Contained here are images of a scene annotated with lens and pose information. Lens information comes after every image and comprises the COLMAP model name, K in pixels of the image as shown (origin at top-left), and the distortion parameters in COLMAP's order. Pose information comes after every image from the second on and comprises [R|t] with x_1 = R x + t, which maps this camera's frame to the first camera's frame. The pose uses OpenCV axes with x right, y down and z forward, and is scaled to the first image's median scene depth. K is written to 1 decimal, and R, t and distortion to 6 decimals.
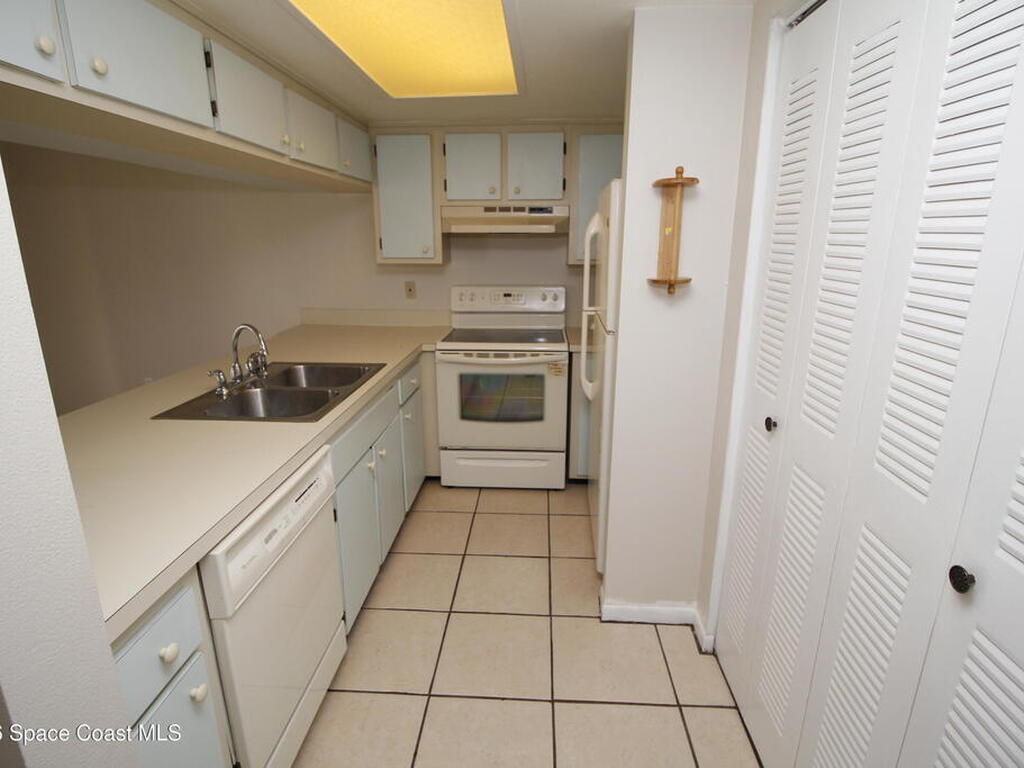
lens RADIAL K [[547.3, 0, 513.2], [0, 547.3, 386.2], [0, 0, 1]] dist [-0.008093, -0.002691]
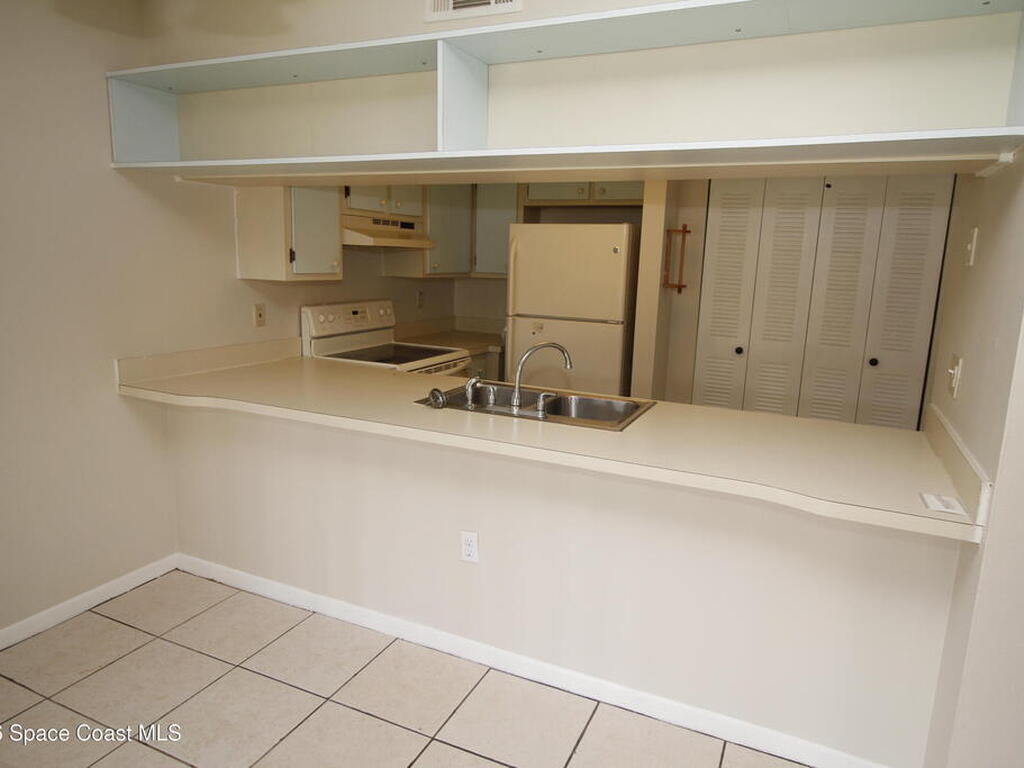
lens RADIAL K [[669.9, 0, 510.2], [0, 669.9, 377.9], [0, 0, 1]] dist [0.035555, 0.000205]
pose [[0.379409, -0.154857, 0.912178, -1.050620], [0.212644, 0.974097, 0.076922, -0.101735], [-0.900462, 0.164784, 0.402510, 0.372762]]
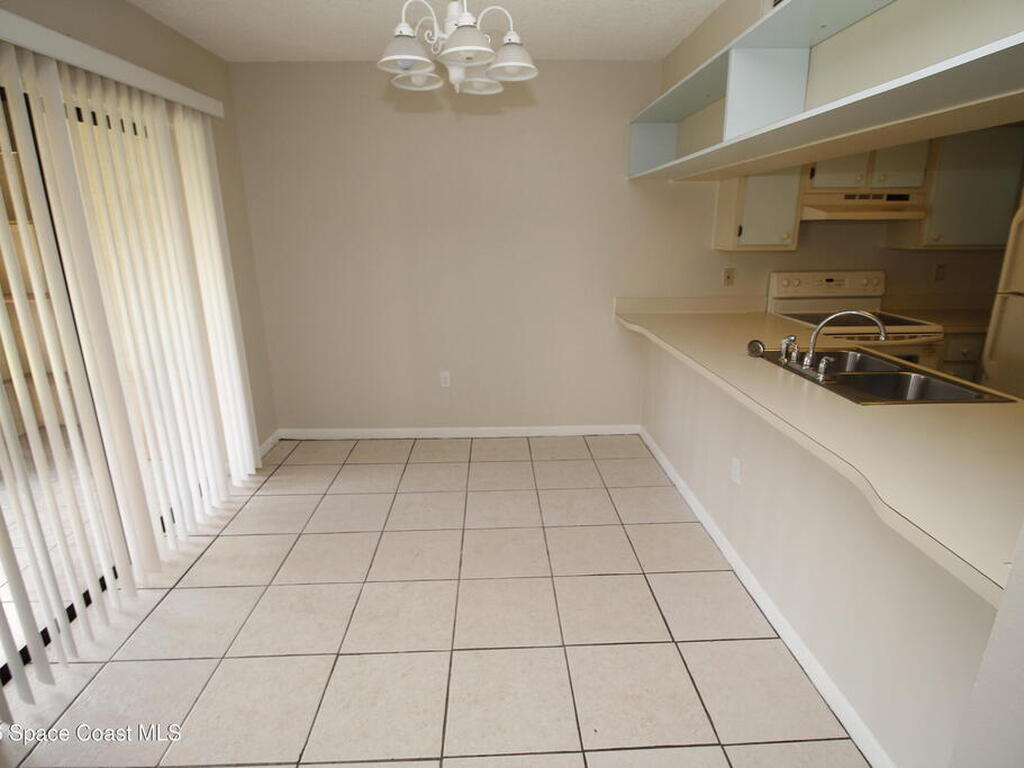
lens RADIAL K [[547.3, 0, 510.9], [0, 547.3, 384.9], [0, 0, 1]] dist [-0.008093, -0.002691]
pose [[0.996173, -0.032737, 0.081044, -0.774524], [0.031147, 0.999298, 0.020799, -0.010425], [-0.081668, -0.018195, 0.996493, 0.022665]]
